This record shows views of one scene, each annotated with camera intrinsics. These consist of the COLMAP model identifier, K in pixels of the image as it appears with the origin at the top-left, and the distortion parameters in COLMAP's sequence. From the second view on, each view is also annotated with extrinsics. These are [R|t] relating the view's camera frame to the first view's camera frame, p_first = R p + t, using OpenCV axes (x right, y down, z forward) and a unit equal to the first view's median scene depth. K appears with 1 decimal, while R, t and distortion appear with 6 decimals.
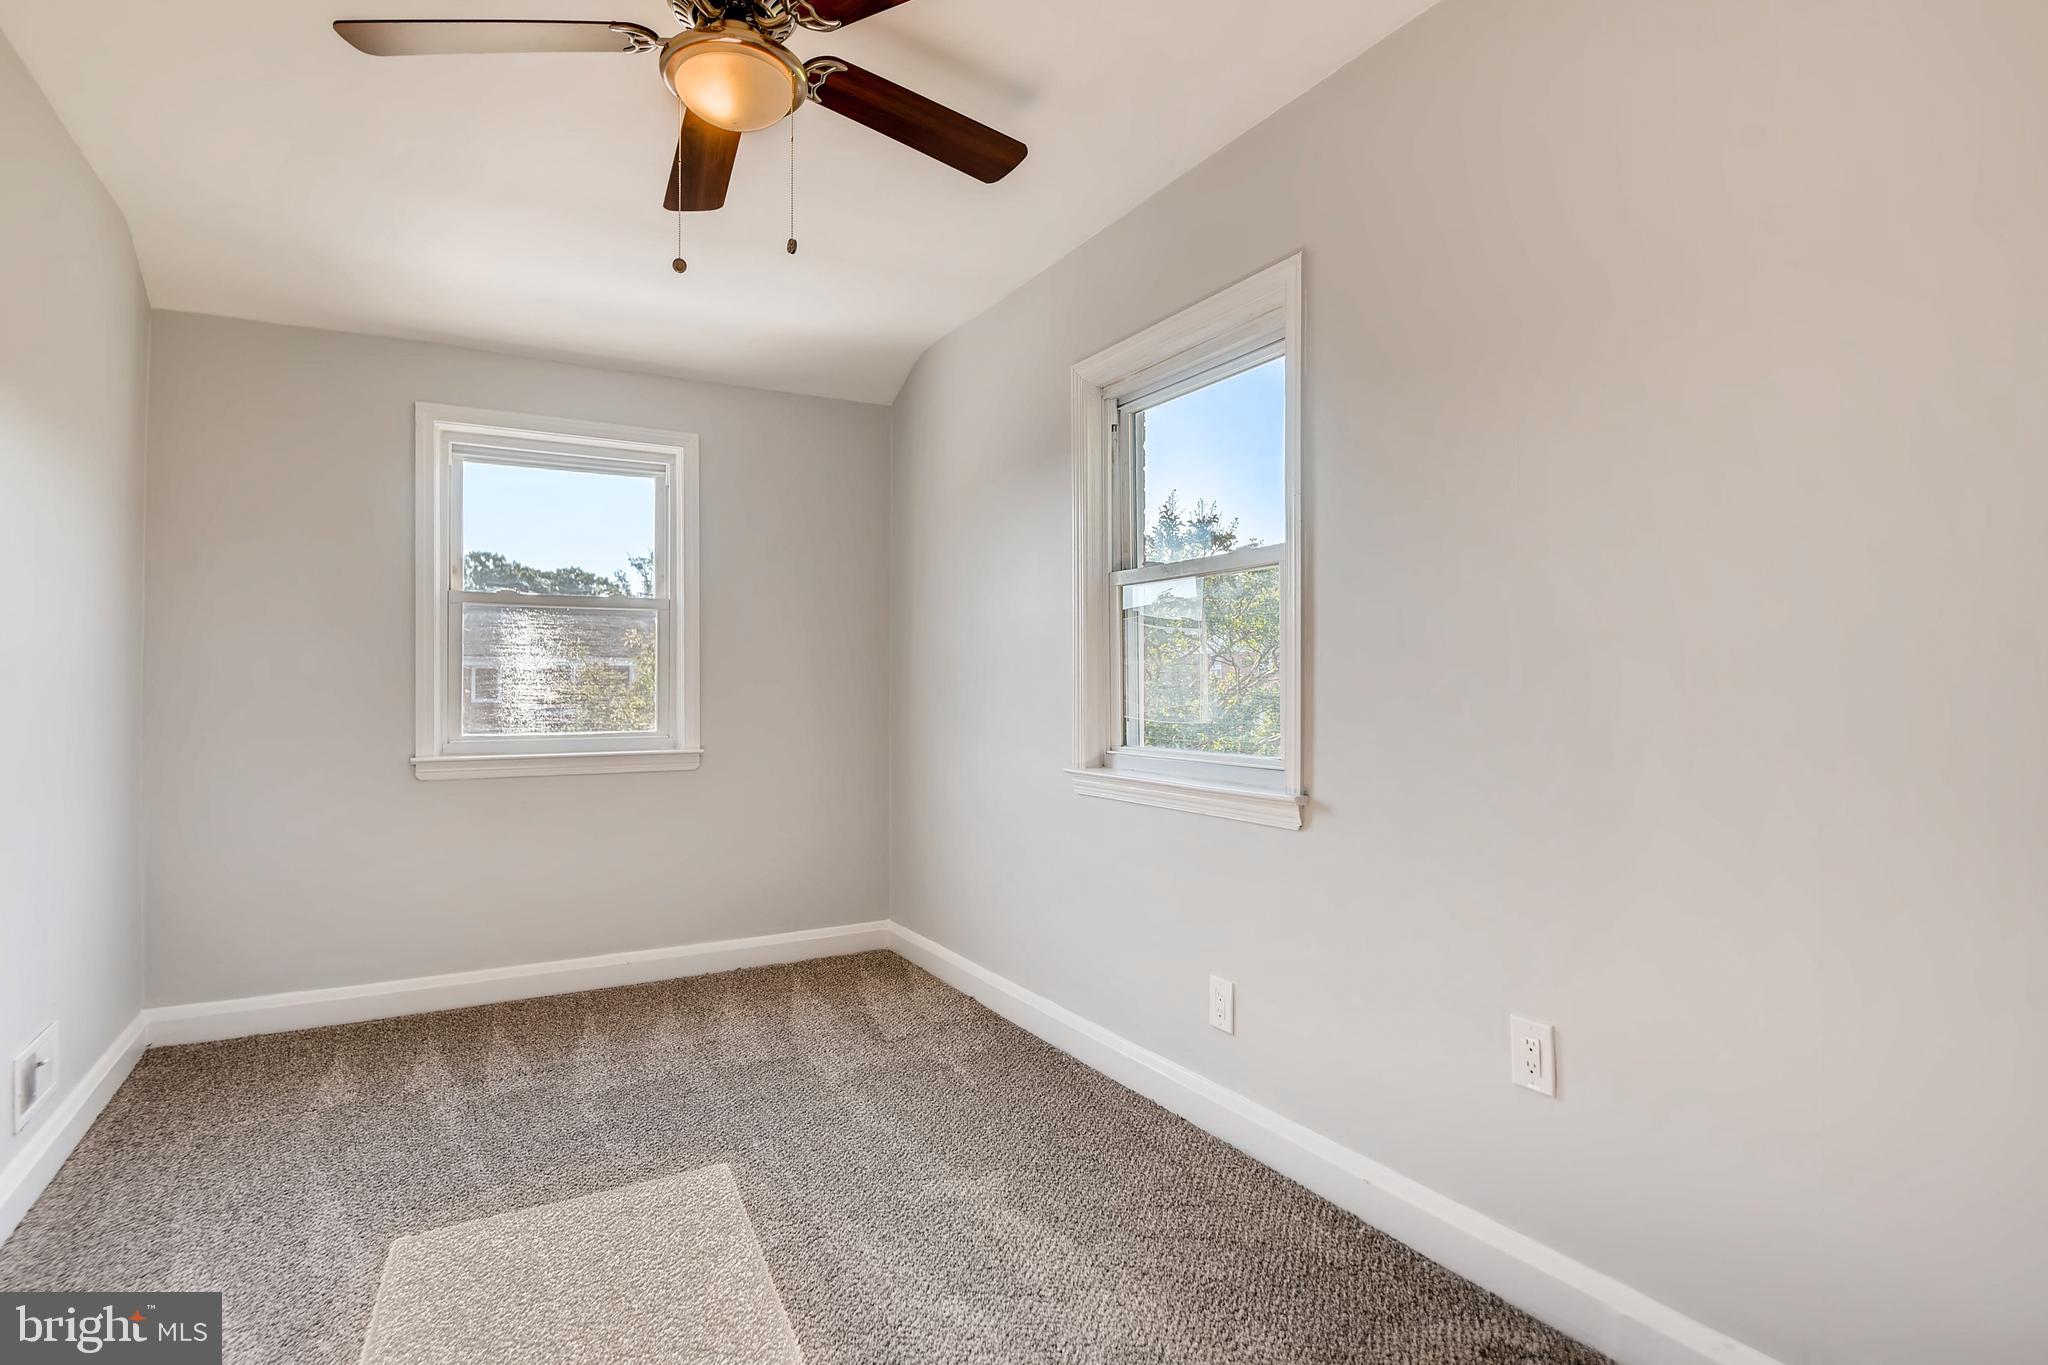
lens RADIAL K [[1056.3, 0, 1027.4], [0, 1056.3, 680.7], [0, 0, 1]] dist [0.018741, -0.010339]
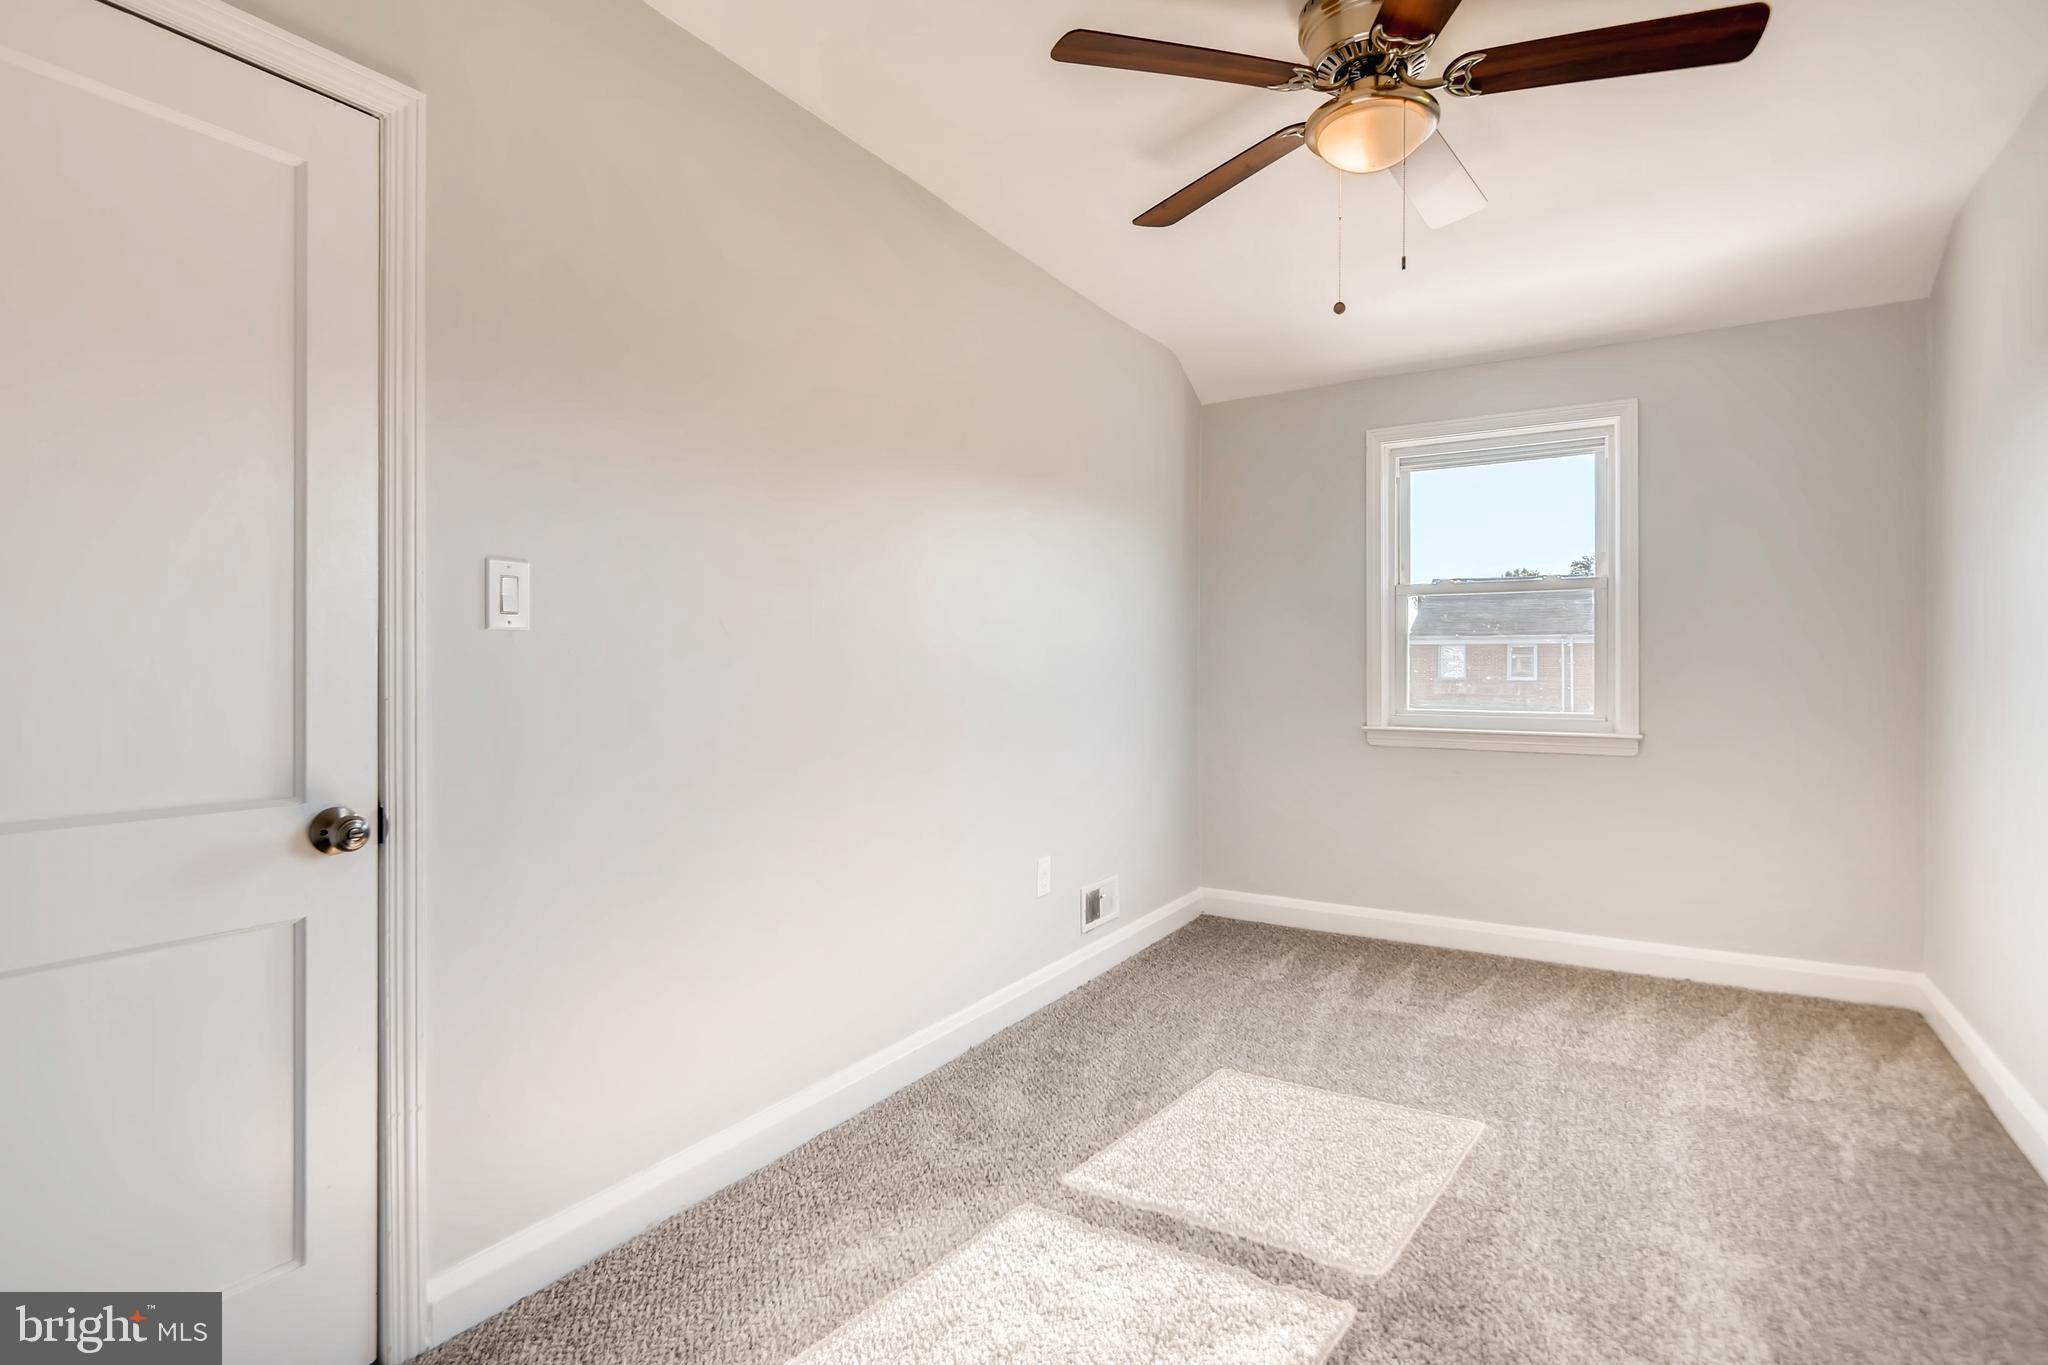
lens RADIAL K [[1056.3, 0, 1000.8], [0, 1056.3, 682.0], [0, 0, 1]] dist [0.018741, -0.010339]
pose [[0.475507, 0.015804, -0.879570, 0.299230], [0.002470, 0.999811, 0.019300, -0.001945], [0.879708, -0.011350, 0.475378, 0.065269]]
